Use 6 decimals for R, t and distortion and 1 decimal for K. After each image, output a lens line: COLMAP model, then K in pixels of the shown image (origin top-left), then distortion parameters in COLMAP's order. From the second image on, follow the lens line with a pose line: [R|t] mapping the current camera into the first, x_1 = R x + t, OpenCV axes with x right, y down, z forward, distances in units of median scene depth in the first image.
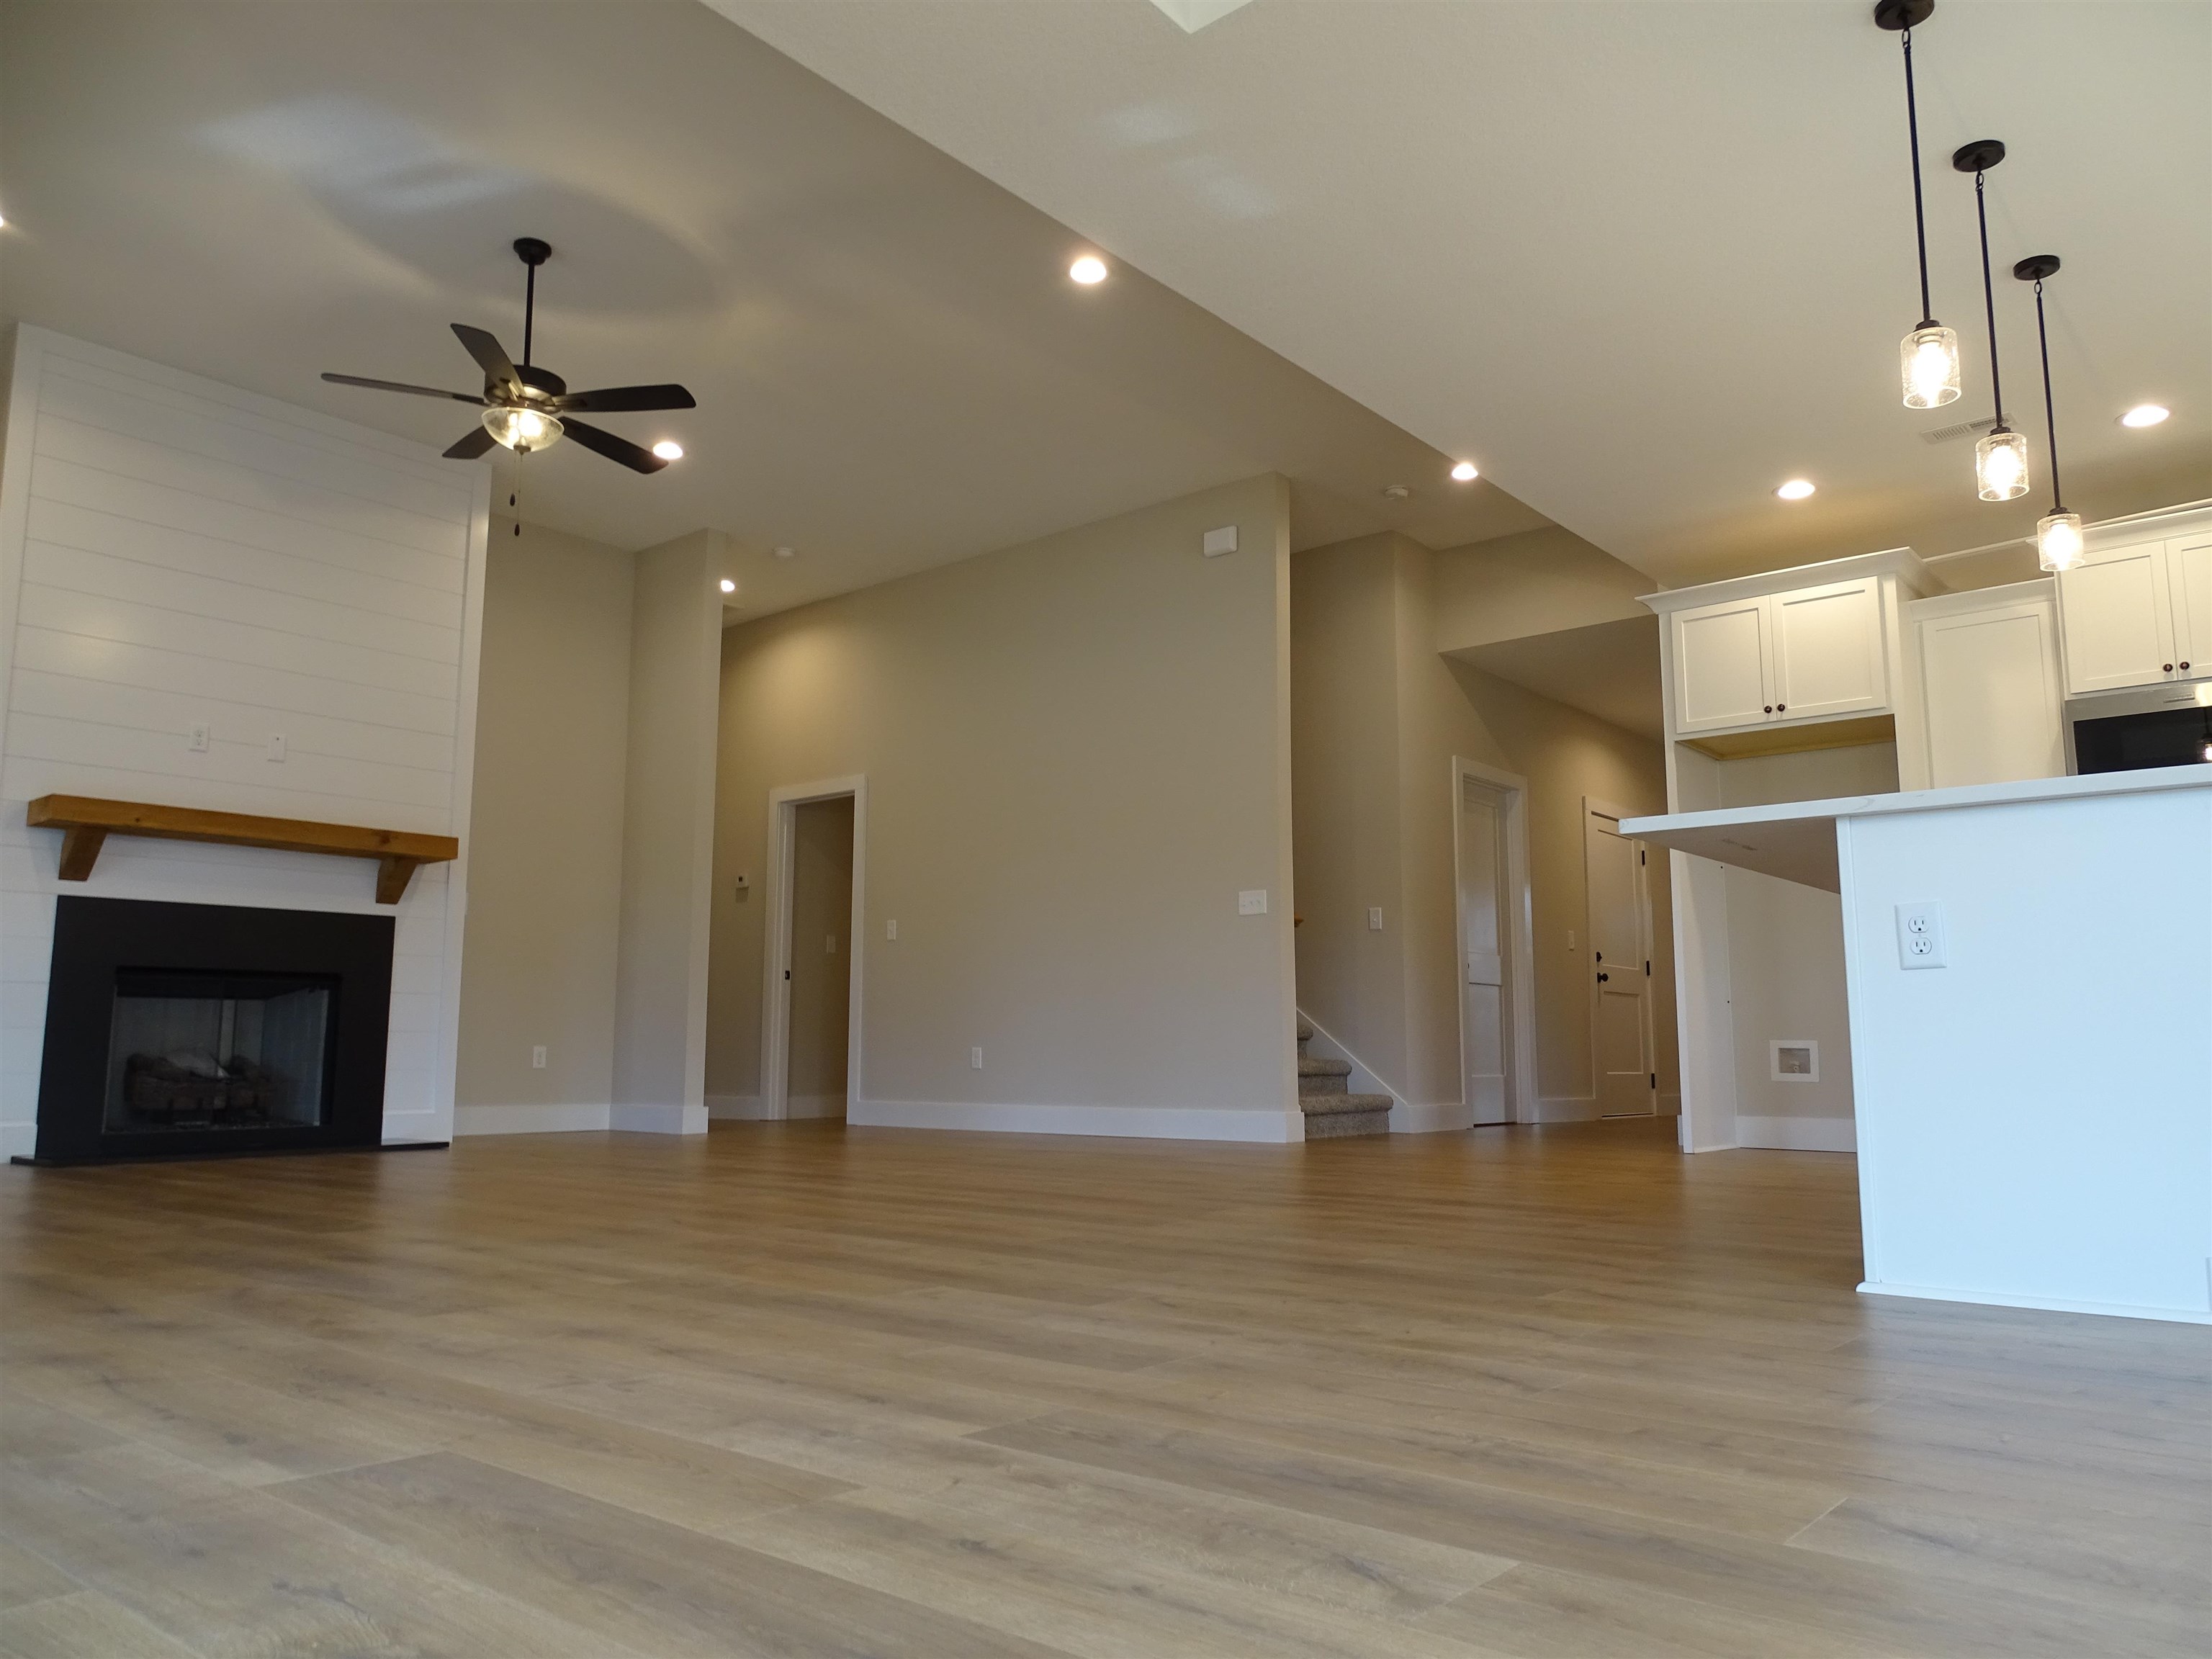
lens RADIAL K [[1555.5, 0, 1102.7], [0, 1555.5, 833.1], [0, 0, 1]] dist [-0.004289, -0.001348]
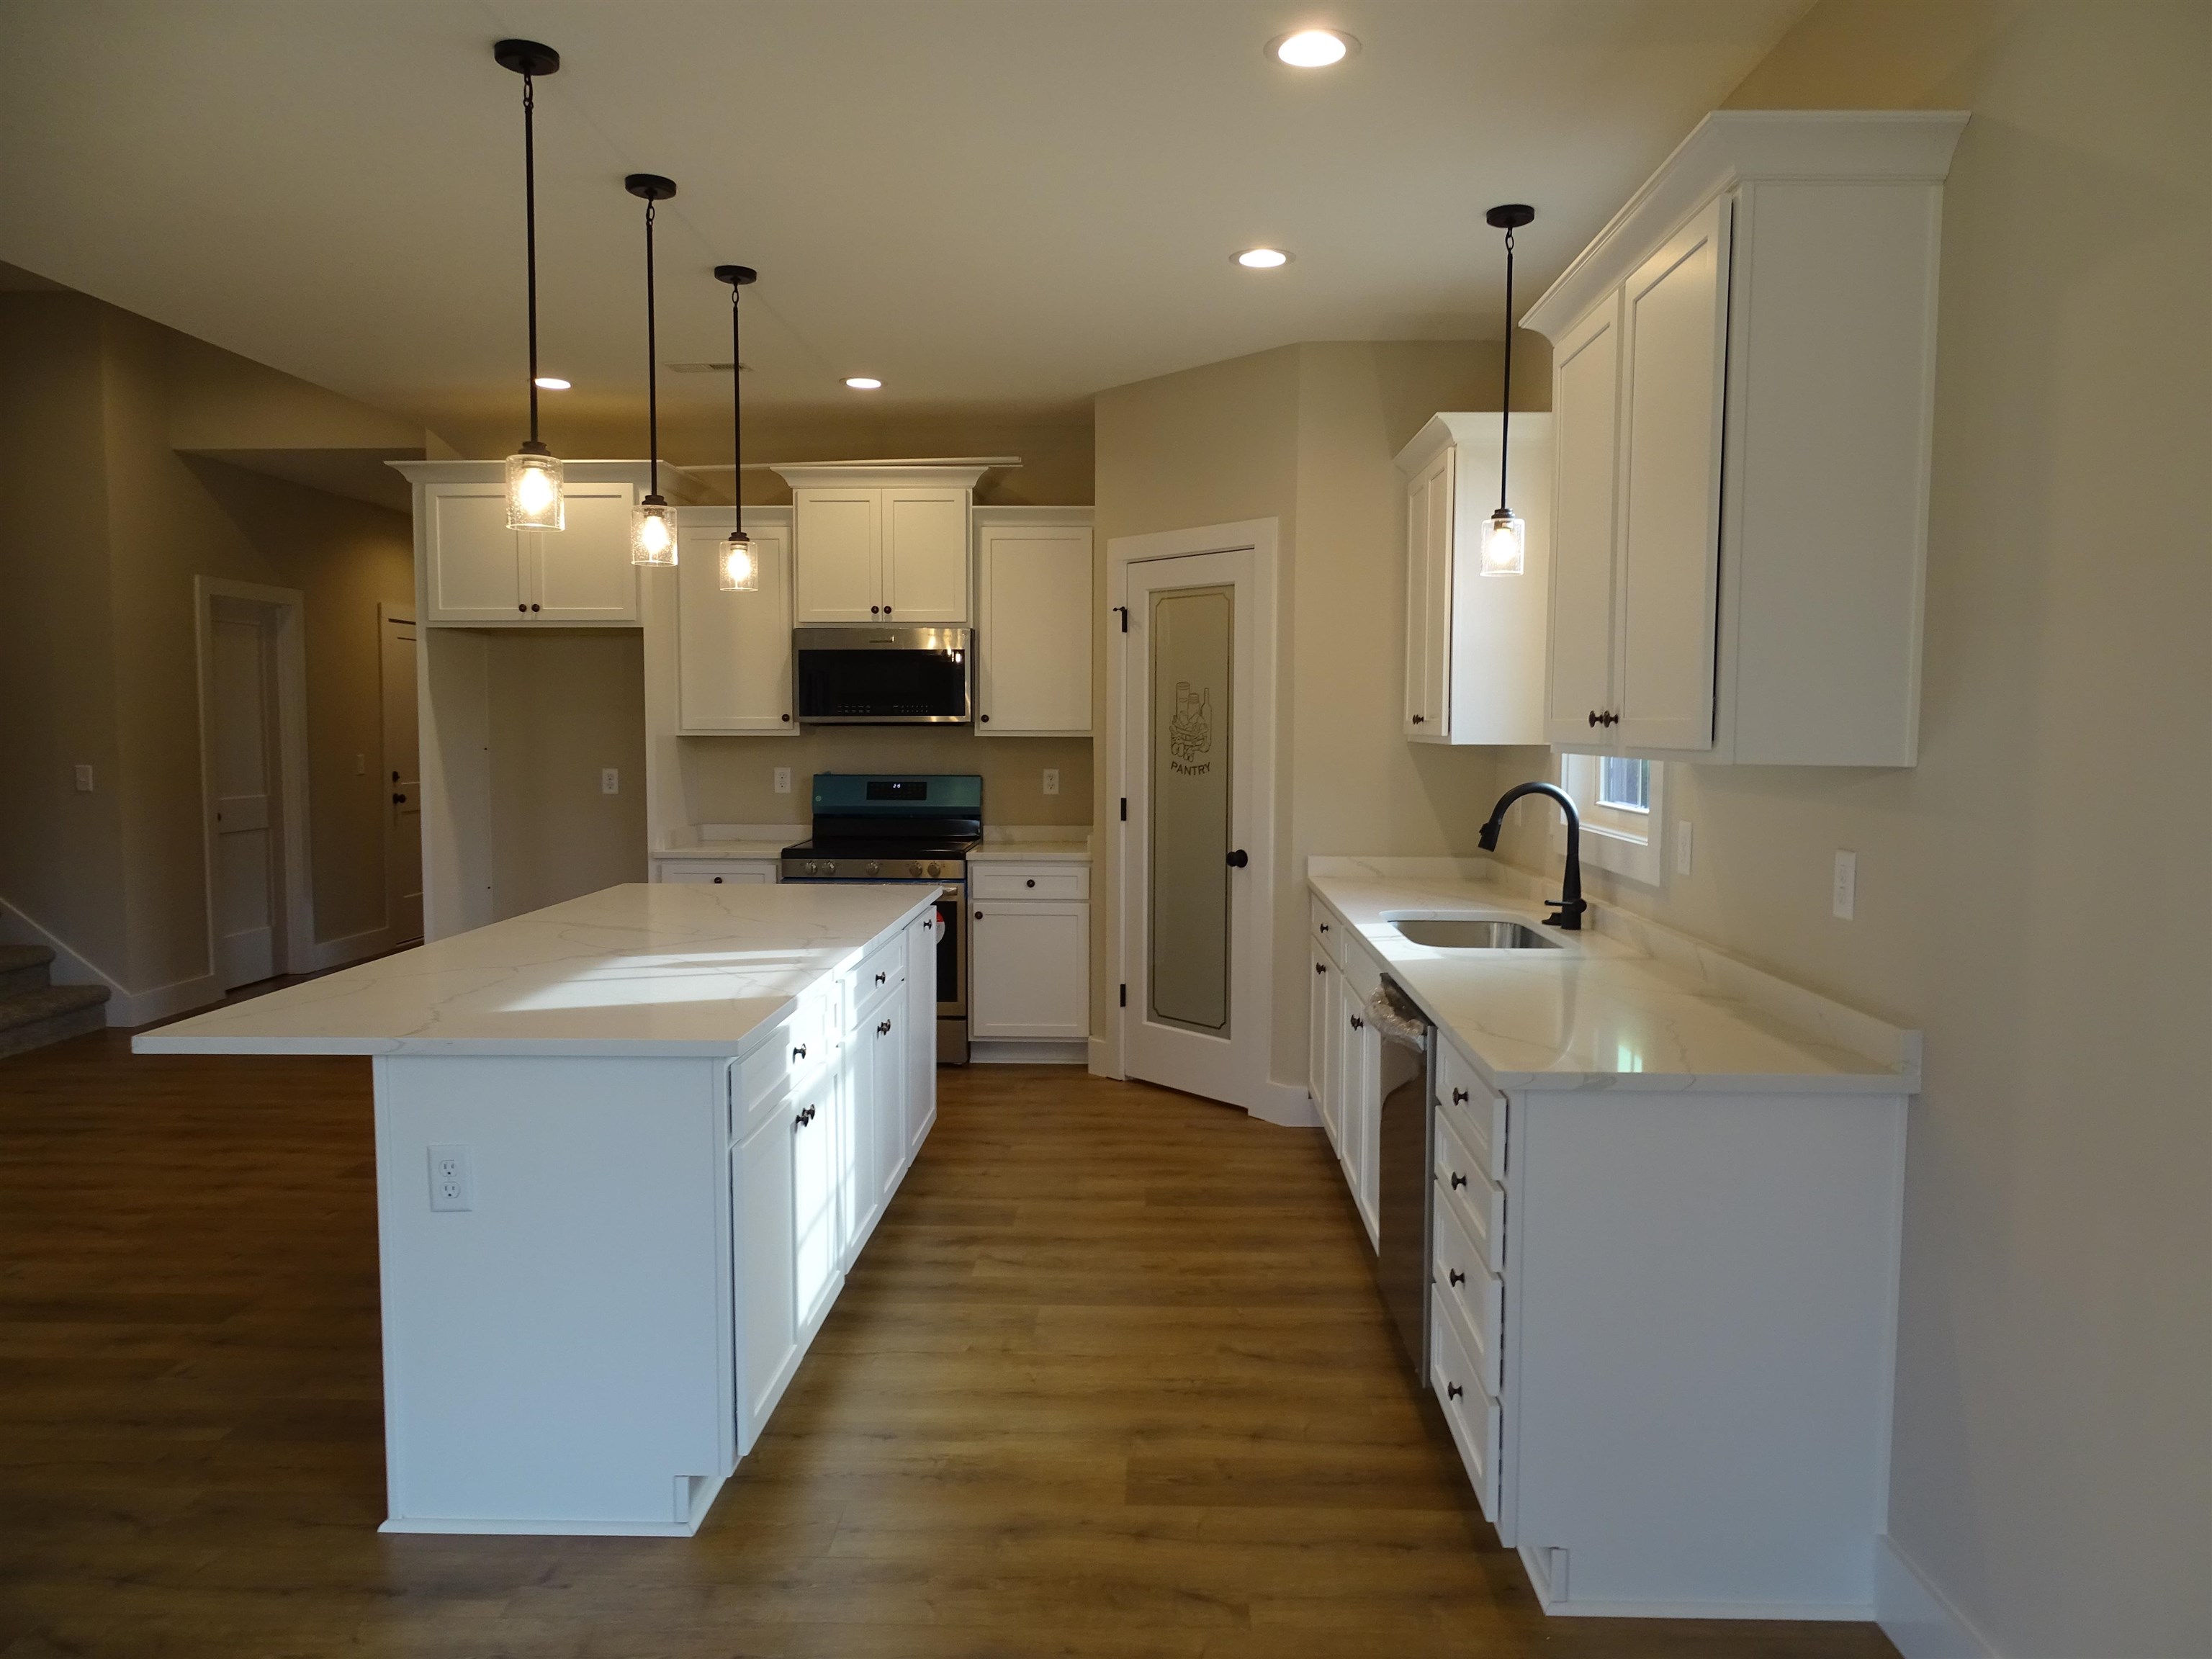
lens RADIAL K [[1568.2, 0, 1113.2], [0, 1568.2, 824.3], [0, 0, 1]] dist [-0.008172, 0.004533]
pose [[0.780170, -0.045052, 0.623944, 0.102400], [-0.085639, 0.980321, 0.177865, -0.147401], [-0.619679, -0.192199, 0.760959, 0.017824]]
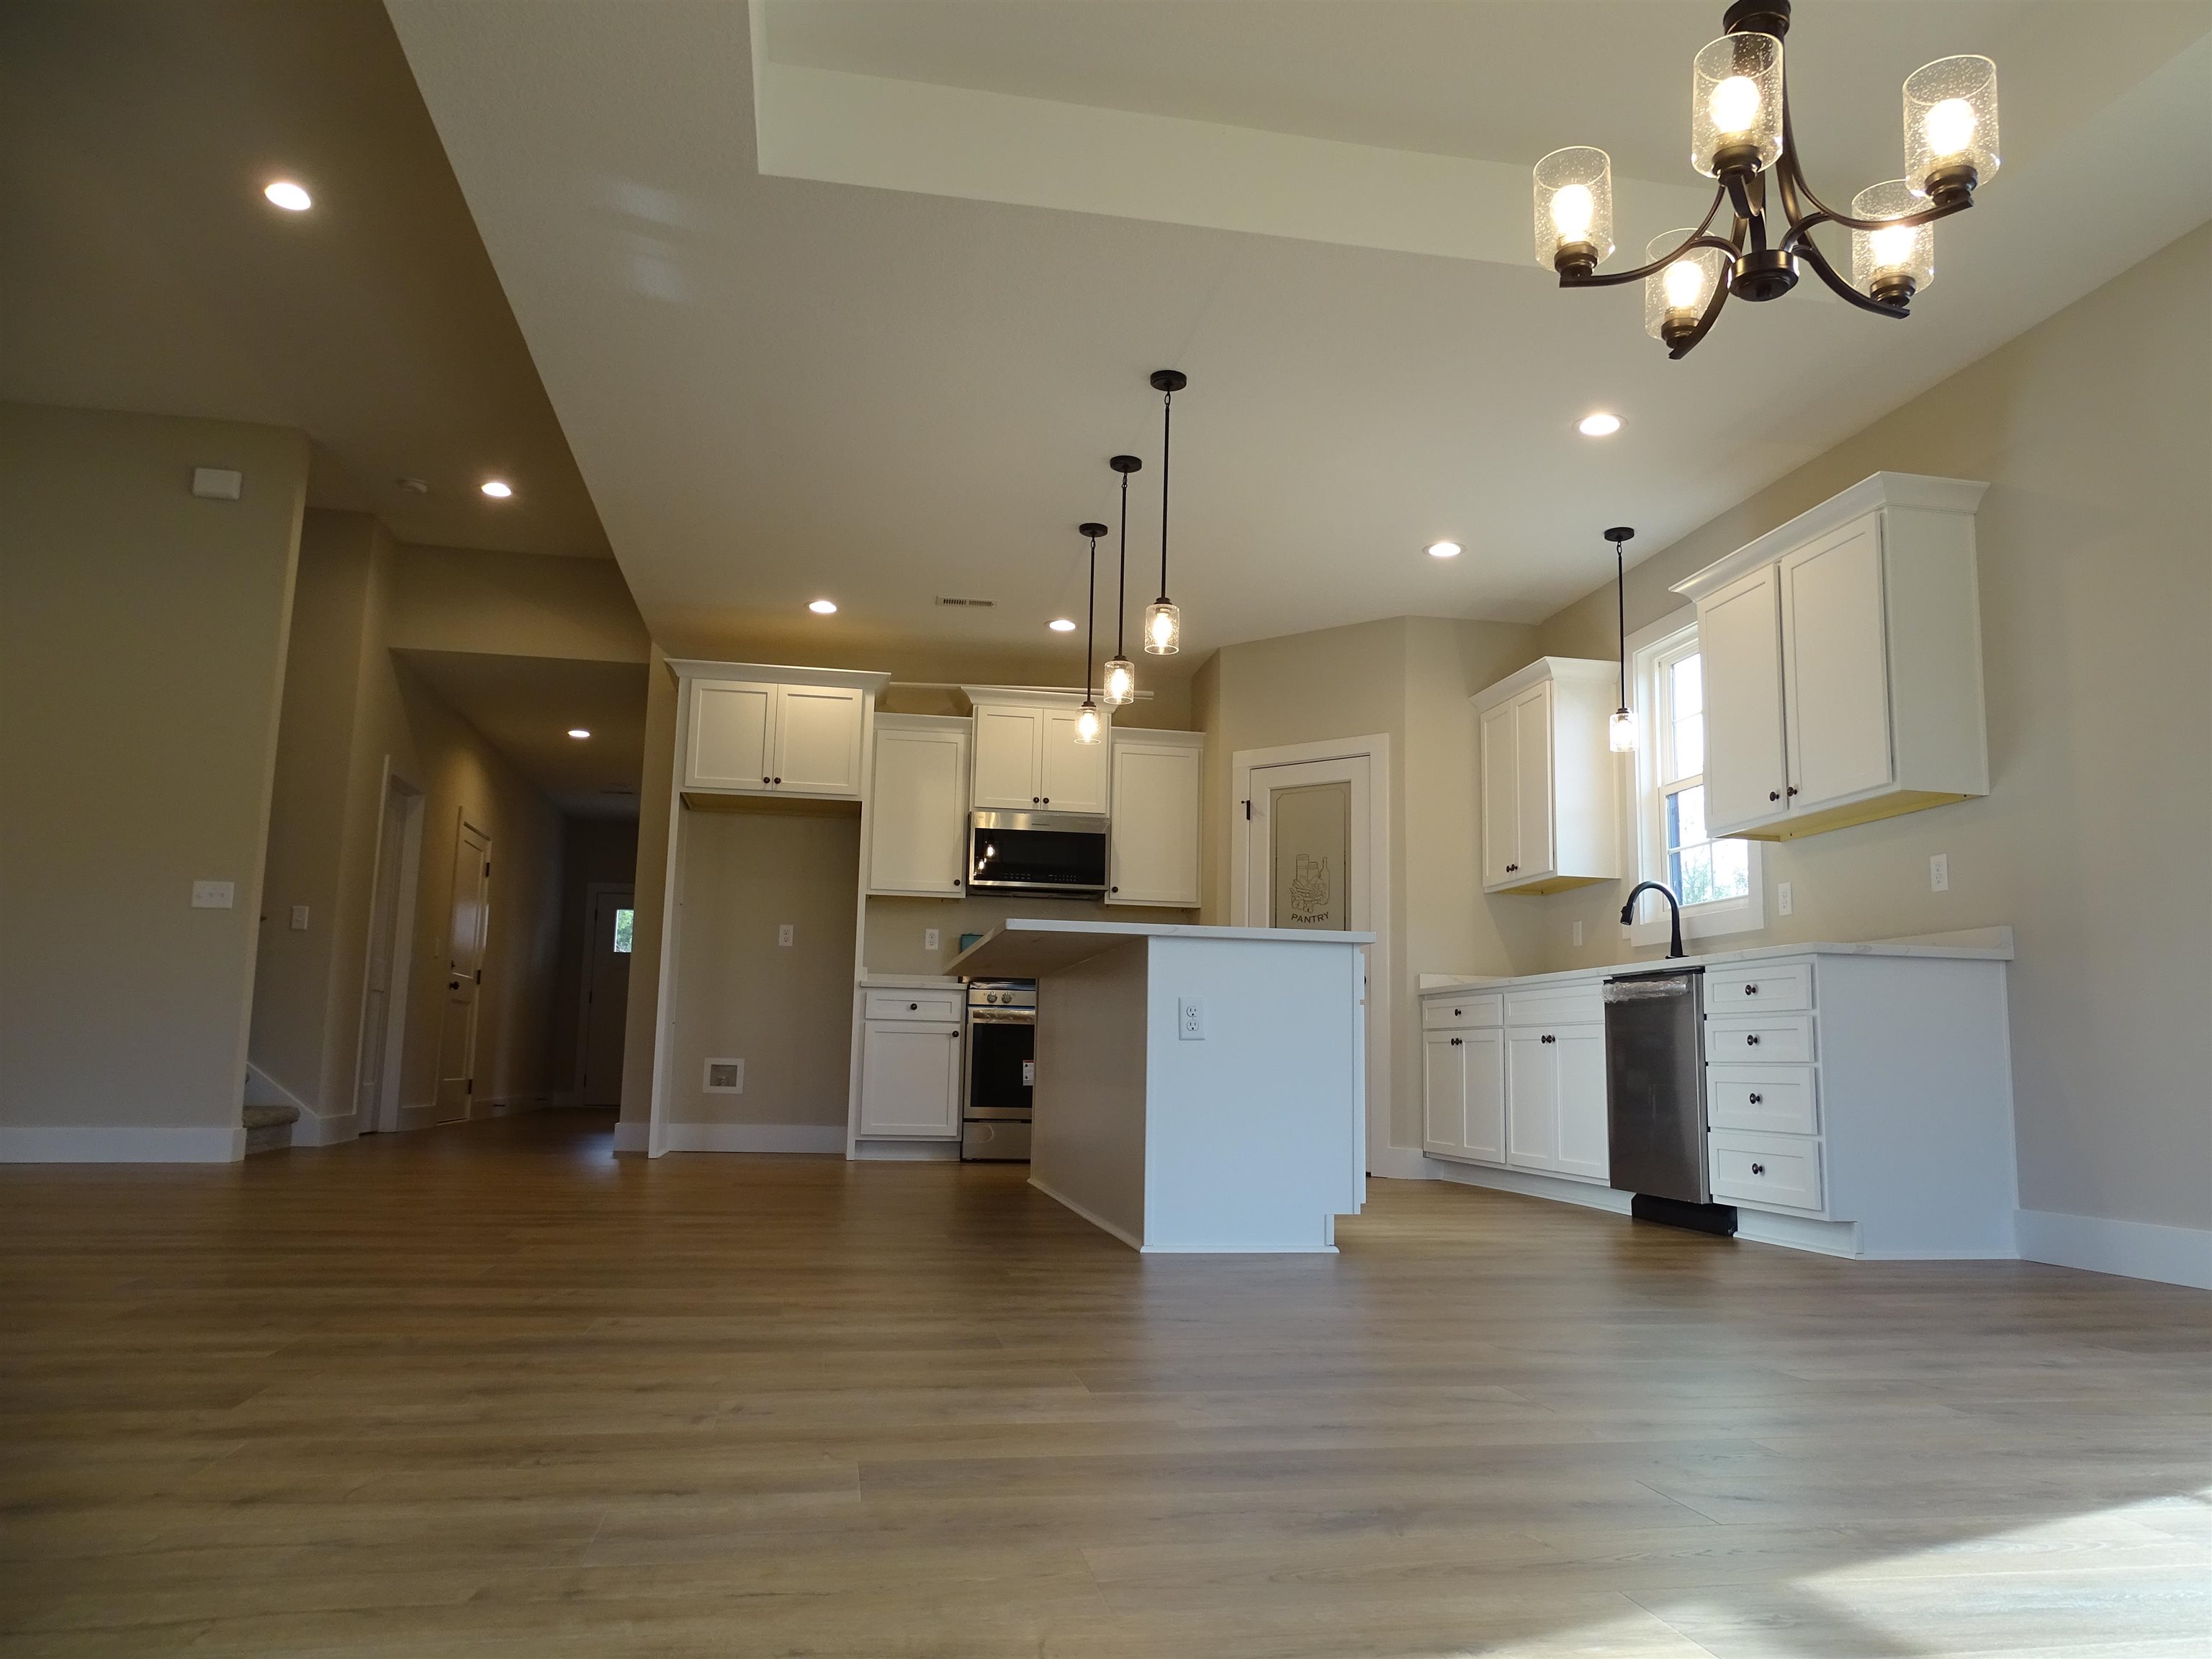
lens RADIAL K [[1572.0, 0, 1119.8], [0, 1572.0, 837.8], [0, 0, 1]] dist [-0.006920, -0.000342]
pose [[0.629445, 0.118989, 0.767881, -0.306839], [-0.126836, 0.990686, -0.049545, -0.010616], [-0.766624, -0.066209, 0.638674, 0.027690]]
